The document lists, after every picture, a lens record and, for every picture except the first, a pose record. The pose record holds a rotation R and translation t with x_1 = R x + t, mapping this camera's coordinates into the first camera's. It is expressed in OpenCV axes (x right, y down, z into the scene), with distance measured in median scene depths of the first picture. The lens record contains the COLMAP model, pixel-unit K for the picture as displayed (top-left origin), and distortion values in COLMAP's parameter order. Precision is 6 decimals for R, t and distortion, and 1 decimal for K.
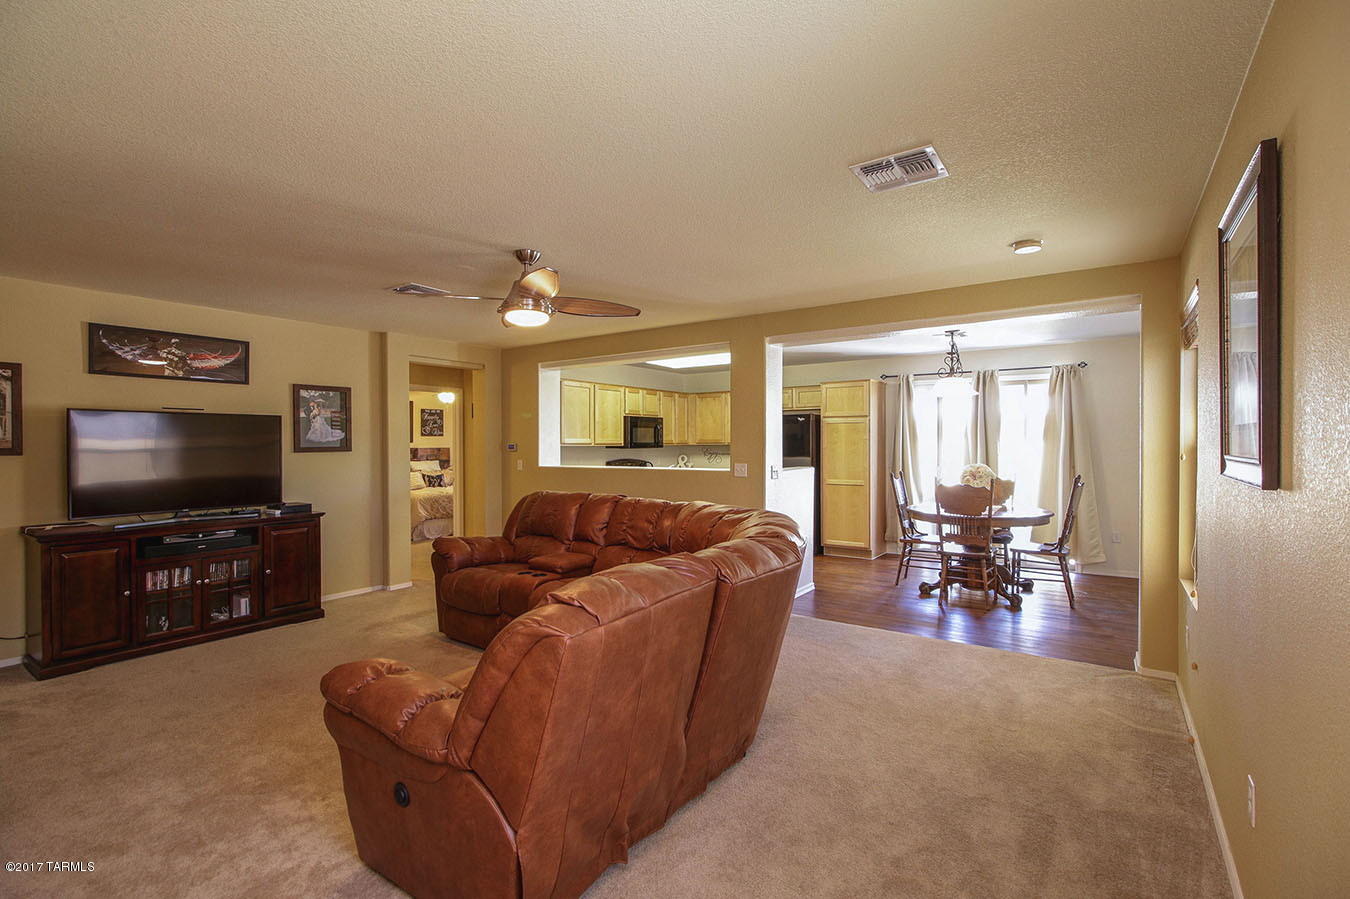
lens RADIAL K [[623.1, 0, 667.5], [0, 623.1, 448.8], [0, 0, 1]] dist [0.030438, -0.020499]
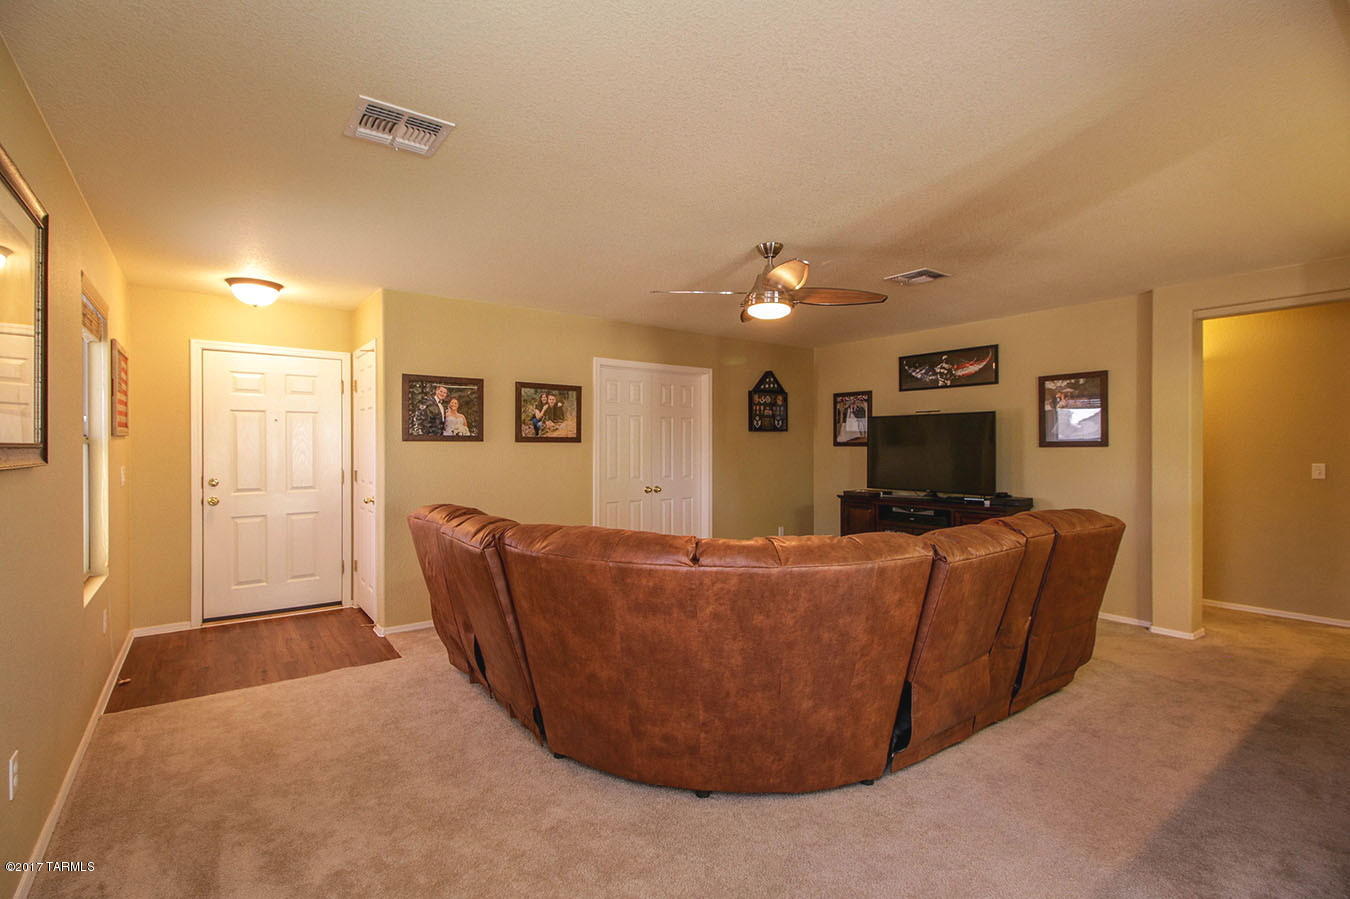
lens RADIAL K [[623.1, 0, 667.5], [0, 623.1, 448.8], [0, 0, 1]] dist [0.030438, -0.020499]
pose [[-0.328901, 0.005830, -0.944346, 0.516818], [-0.008231, 0.999925, 0.009040, 0.004597], [0.944329, 0.010746, -0.328828, 0.779128]]
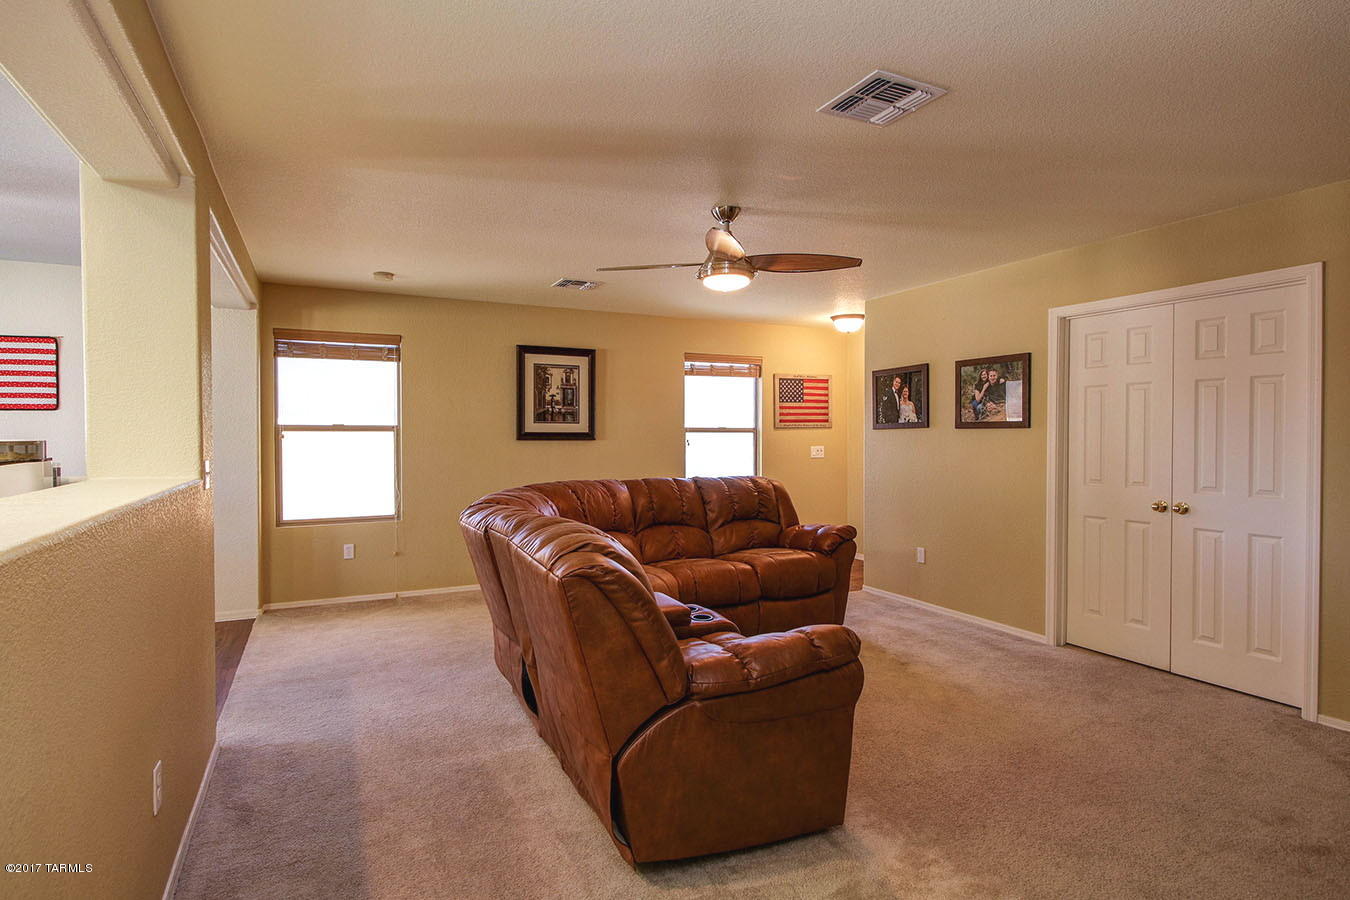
lens RADIAL K [[729.1, 0, 673.3], [0, 729.1, 442.8], [0, 0, 1]] dist [0.000841, 0.000088]
pose [[-0.869955, -0.000677, 0.493130, -0.439421], [0.012427, 0.999651, 0.023295, -0.003399], [-0.492974, 0.026394, -0.869644, 1.292197]]
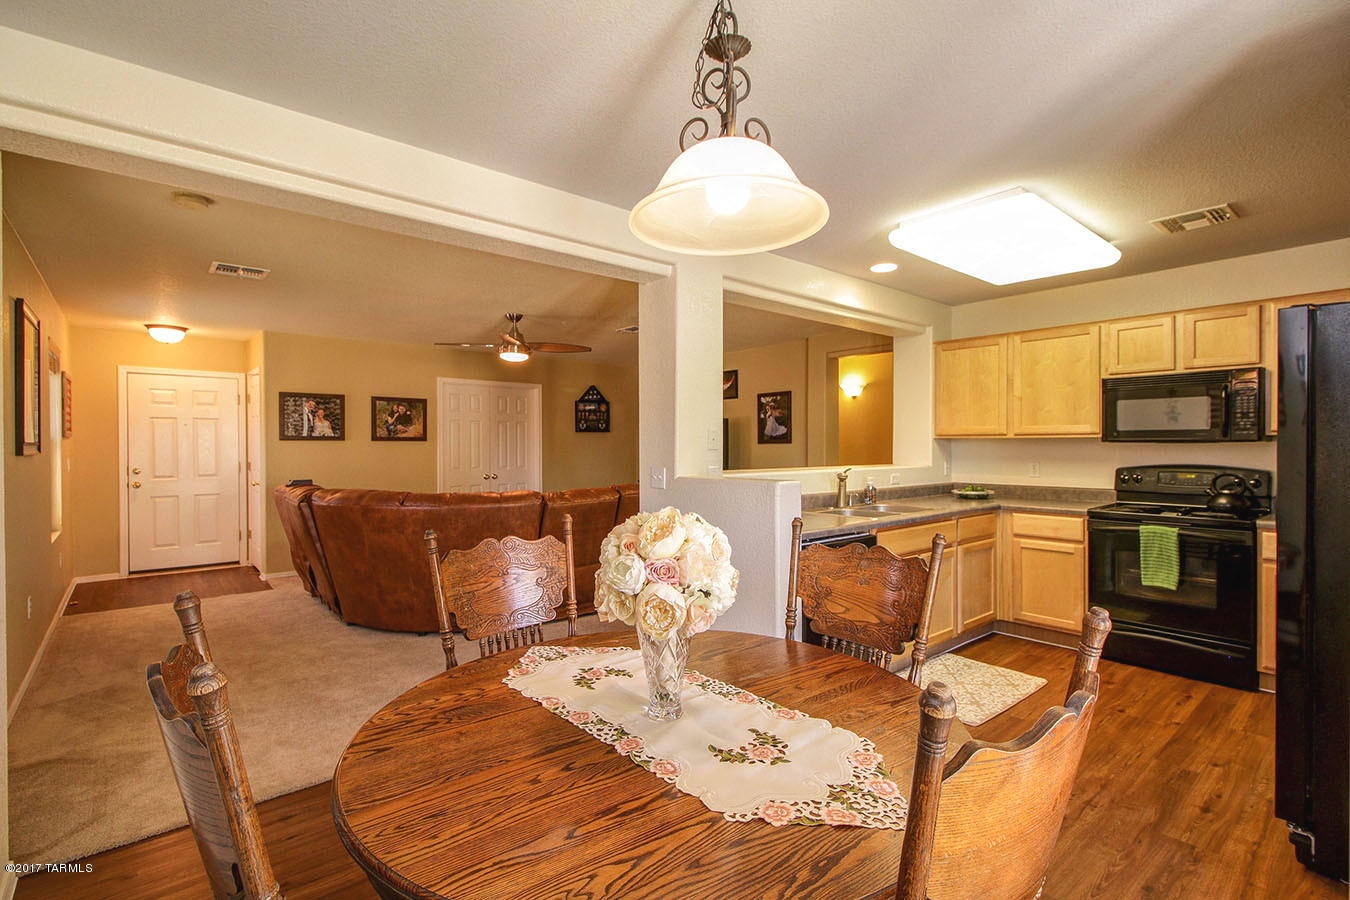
lens RADIAL K [[623.1, 0, 667.5], [0, 623.1, 449.3], [0, 0, 1]] dist [0.030438, -0.020499]
pose [[-0.261021, 0.011065, -0.965270, 0.781594], [-0.006379, 0.999893, 0.013186, 0.001478], [0.965312, 0.009599, -0.260922, 1.169369]]
